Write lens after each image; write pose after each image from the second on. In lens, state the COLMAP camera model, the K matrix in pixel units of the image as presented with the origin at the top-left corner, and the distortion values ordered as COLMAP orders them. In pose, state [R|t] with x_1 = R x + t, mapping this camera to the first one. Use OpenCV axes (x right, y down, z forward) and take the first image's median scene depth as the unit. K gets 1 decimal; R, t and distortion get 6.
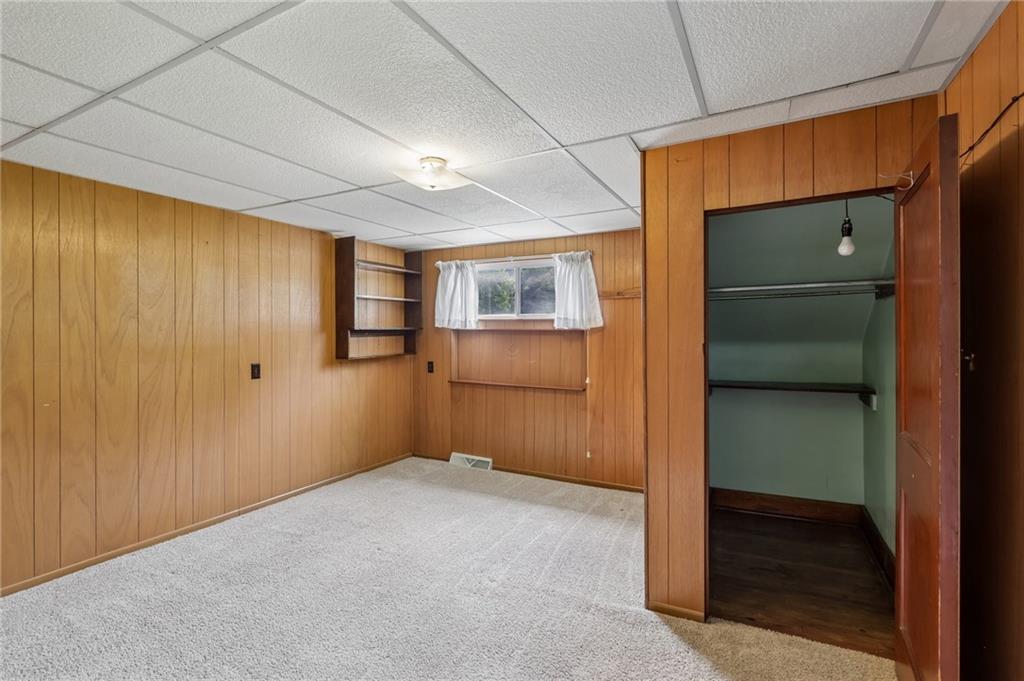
lens RADIAL K [[481.1, 0, 506.1], [0, 481.1, 333.1], [0, 0, 1]] dist [0.003607, 0.000409]
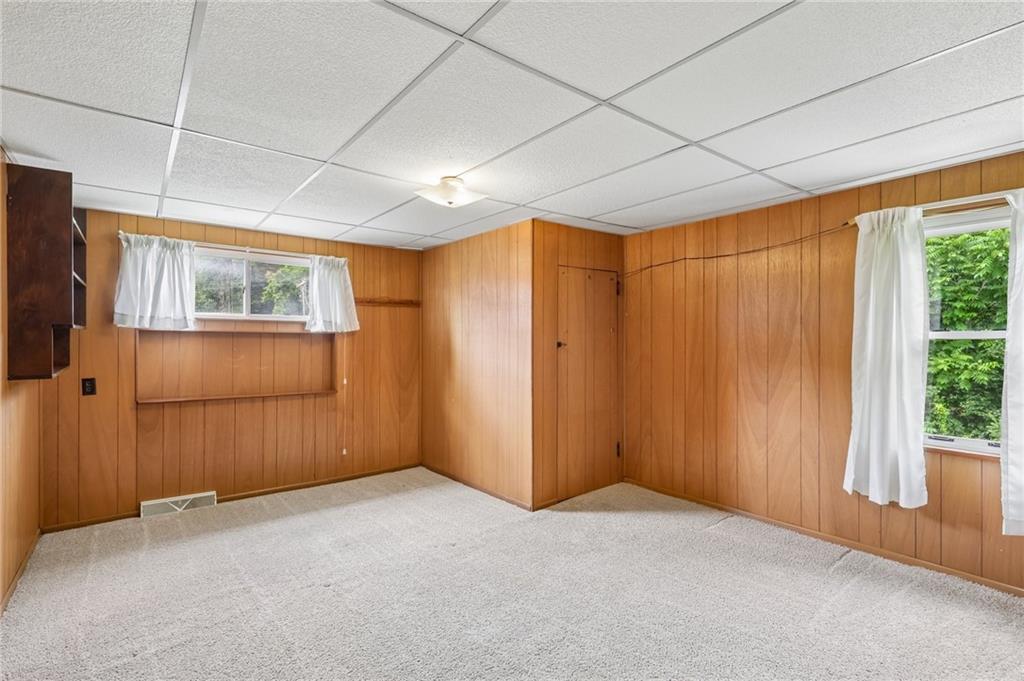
lens RADIAL K [[481.1, 0, 506.7], [0, 481.1, 341.5], [0, 0, 1]] dist [0.003607, 0.000409]
pose [[0.391204, -0.003774, 0.920296, -0.596211], [-0.002700, 0.999983, 0.005249, 0.004306], [-0.920300, -0.004538, 0.391187, 0.236374]]
